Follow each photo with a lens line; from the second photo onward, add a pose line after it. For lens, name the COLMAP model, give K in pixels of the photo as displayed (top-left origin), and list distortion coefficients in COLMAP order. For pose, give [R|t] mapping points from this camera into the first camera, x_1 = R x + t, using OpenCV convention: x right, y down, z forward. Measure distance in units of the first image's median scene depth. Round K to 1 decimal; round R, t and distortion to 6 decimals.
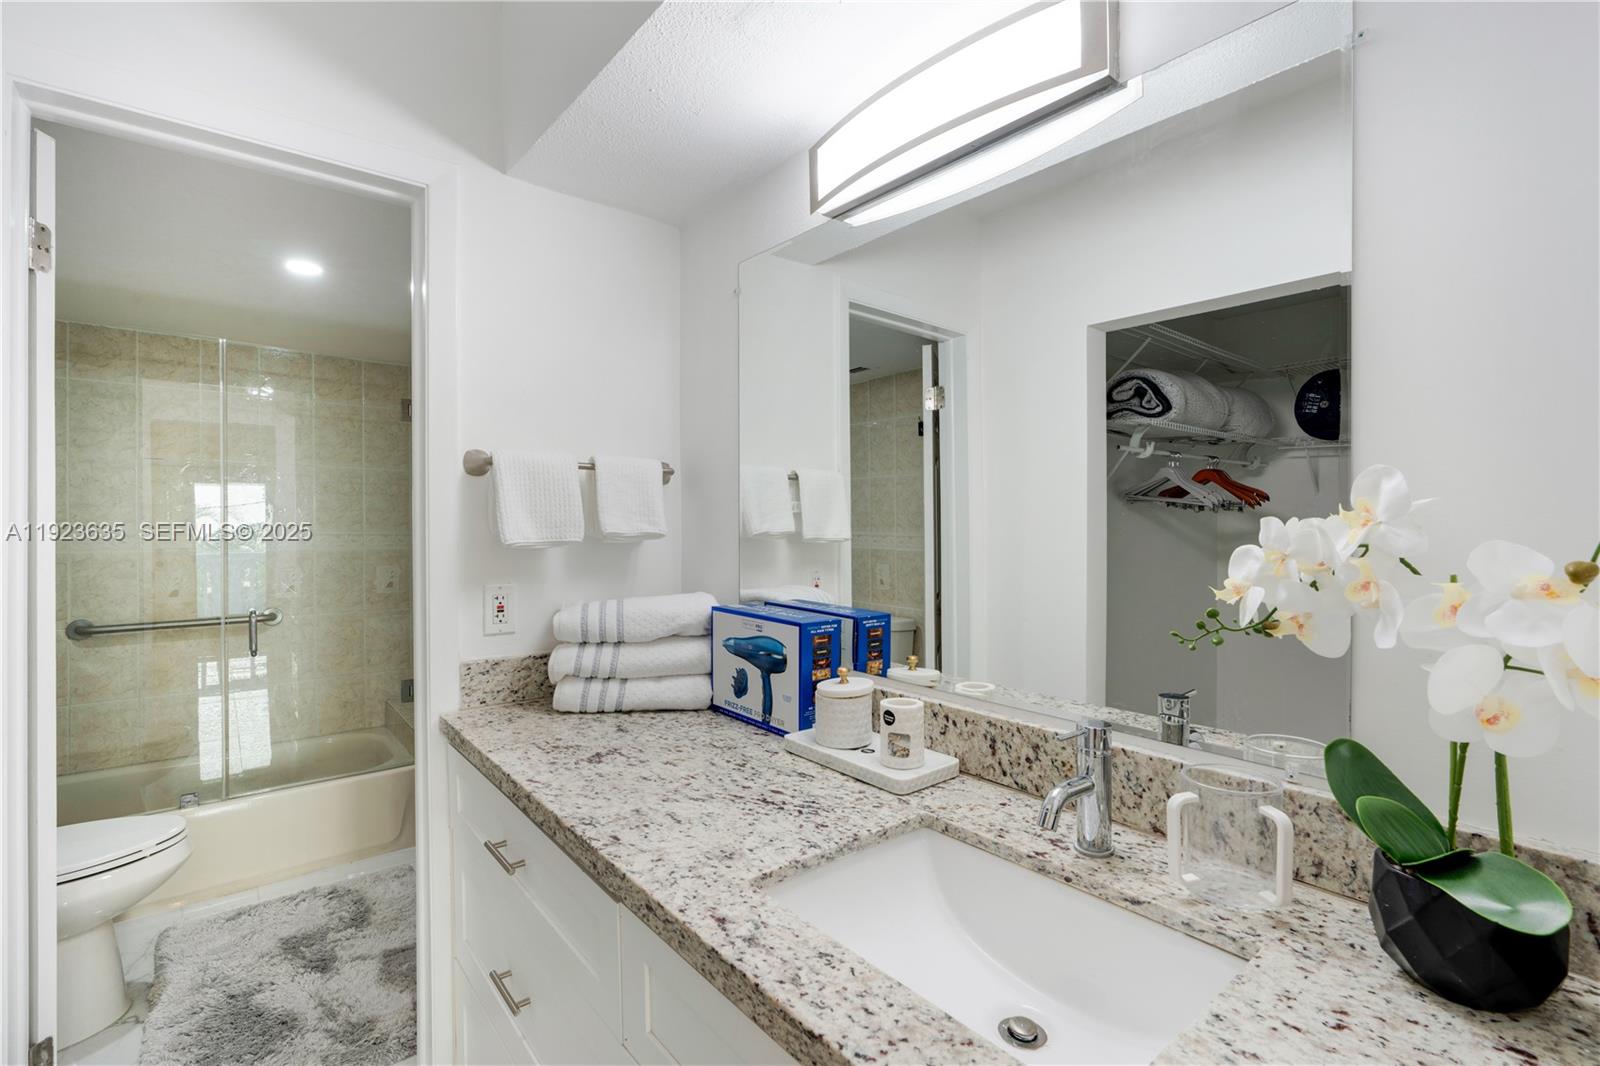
lens RADIAL K [[735.9, 0, 810.6], [0, 735.9, 530.7], [0, 0, 1]] dist [-0.012803, 0.007983]
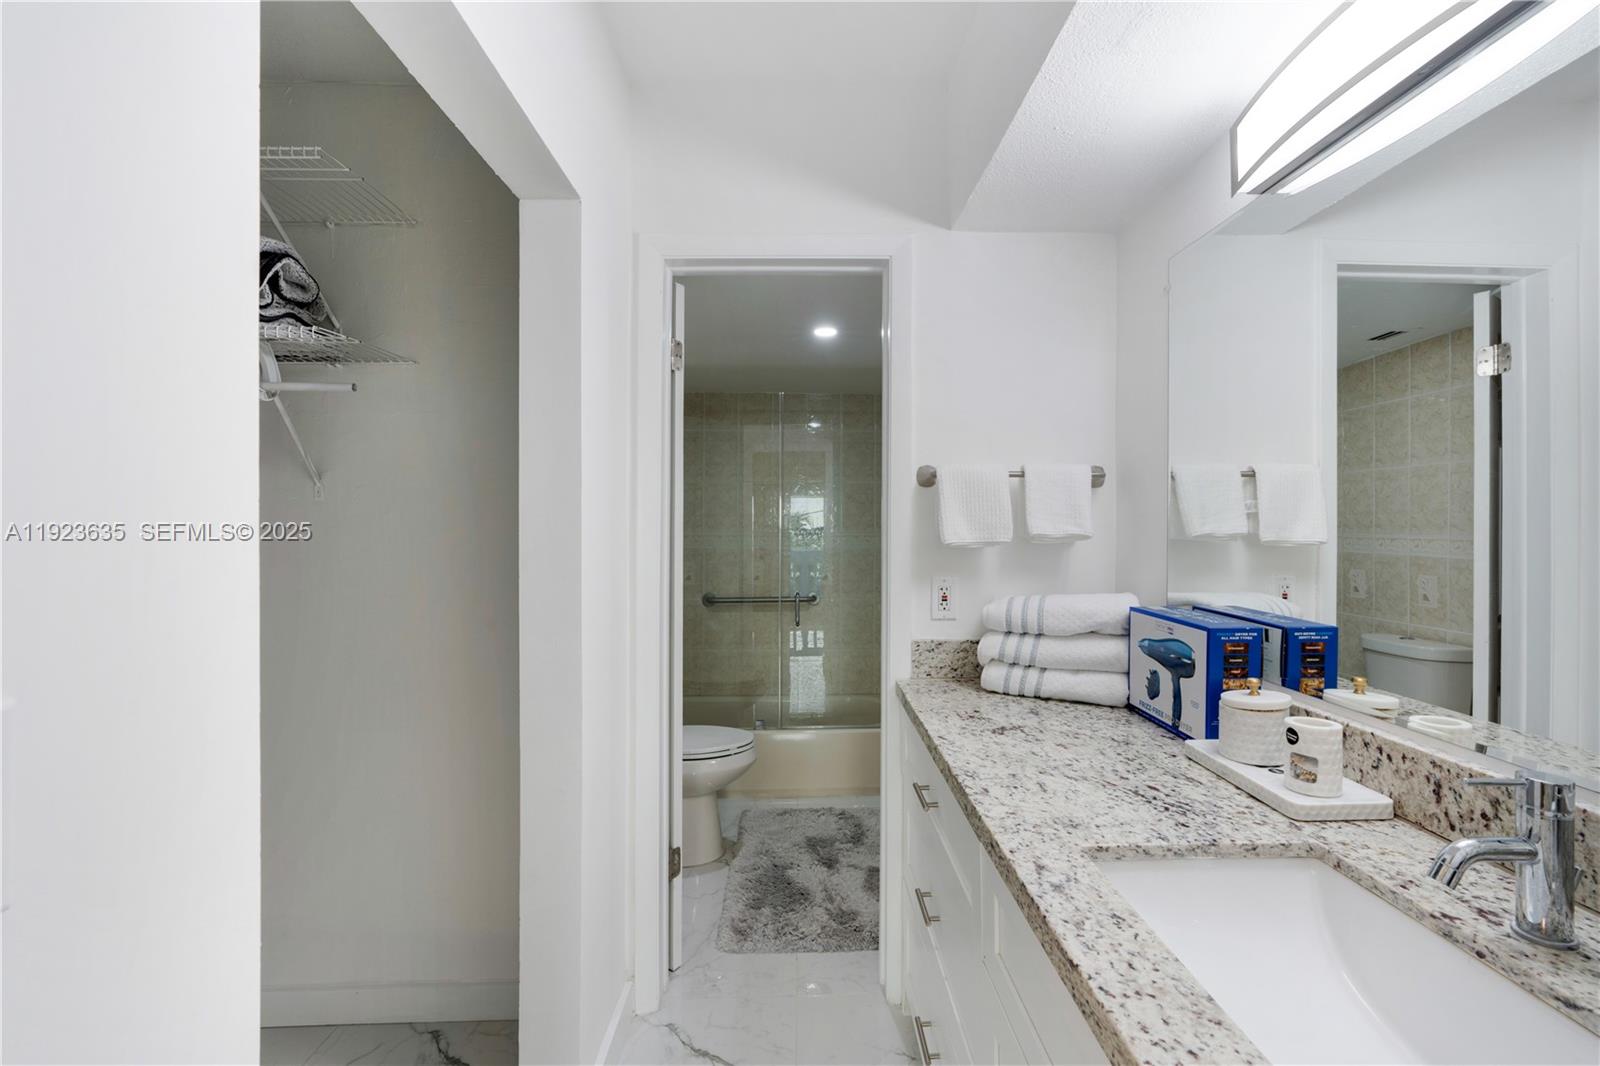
lens RADIAL K [[708.8, 0, 801.3], [0, 708.8, 528.1], [0, 0, 1]] dist [-0.013713, 0.015950]
pose [[0.788069, -0.002592, -0.615582, 0.134625], [-0.001383, 0.999981, -0.005981, 0.000796], [0.615586, 0.005565, 0.788050, -0.058933]]
